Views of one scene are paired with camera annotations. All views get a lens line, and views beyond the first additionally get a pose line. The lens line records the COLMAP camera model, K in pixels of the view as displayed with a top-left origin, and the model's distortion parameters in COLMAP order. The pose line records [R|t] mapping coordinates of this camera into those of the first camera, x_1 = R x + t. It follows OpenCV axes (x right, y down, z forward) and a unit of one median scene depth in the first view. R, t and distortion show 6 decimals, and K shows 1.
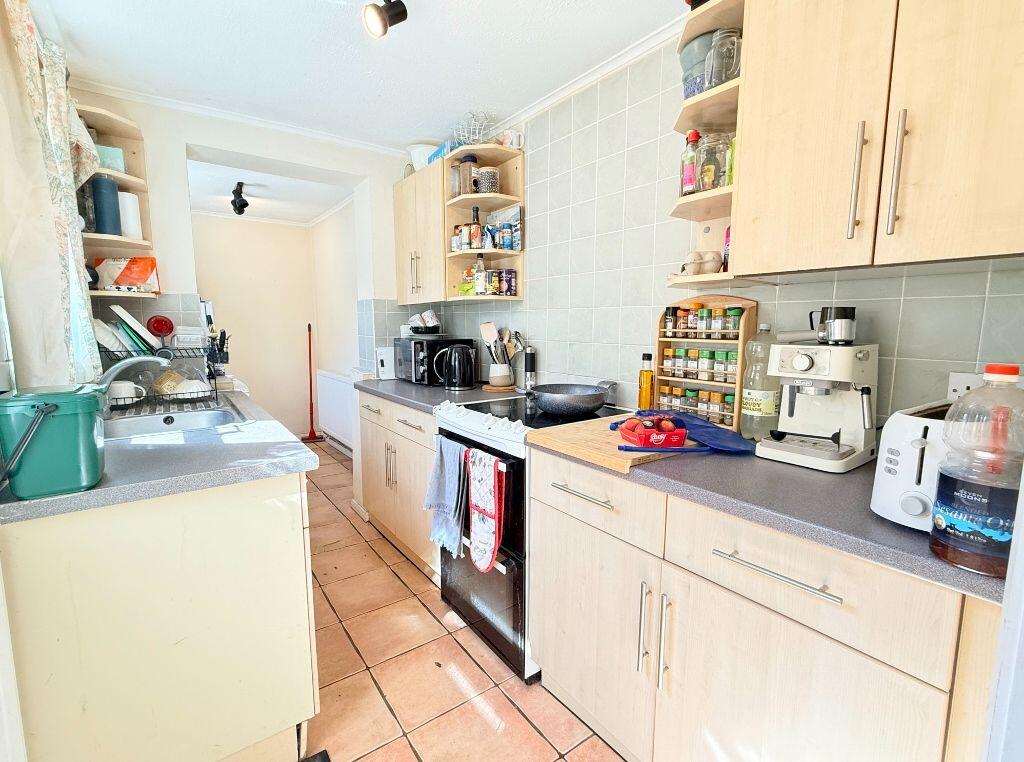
lens RADIAL K [[475.5, 0, 512.1], [0, 475.5, 382.4], [0, 0, 1]] dist [-0.001155, -0.000060]
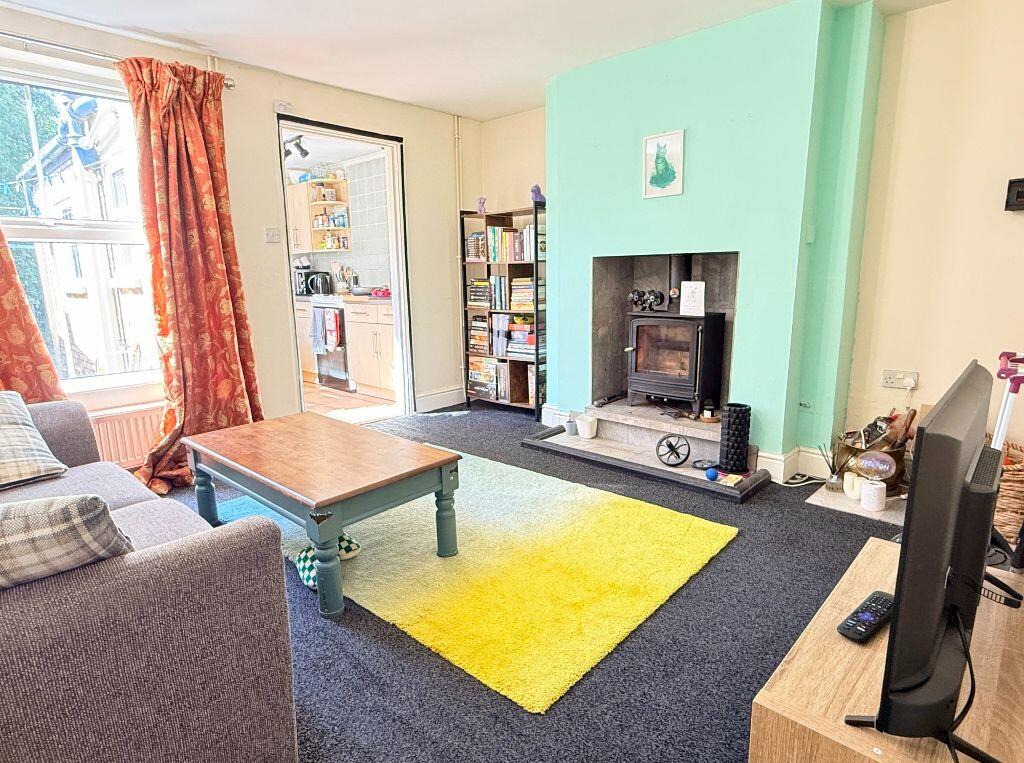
lens RADIAL K [[569.4, 0, 510.1], [0, 569.4, 382.6], [0, 0, 1]] dist [-0.002410, -0.000077]
pose [[0.983522, -0.049931, 0.173759, 0.251036], [0.039200, 0.997137, 0.064655, 0.273355], [-0.176490, -0.056778, 0.982664, -1.645916]]
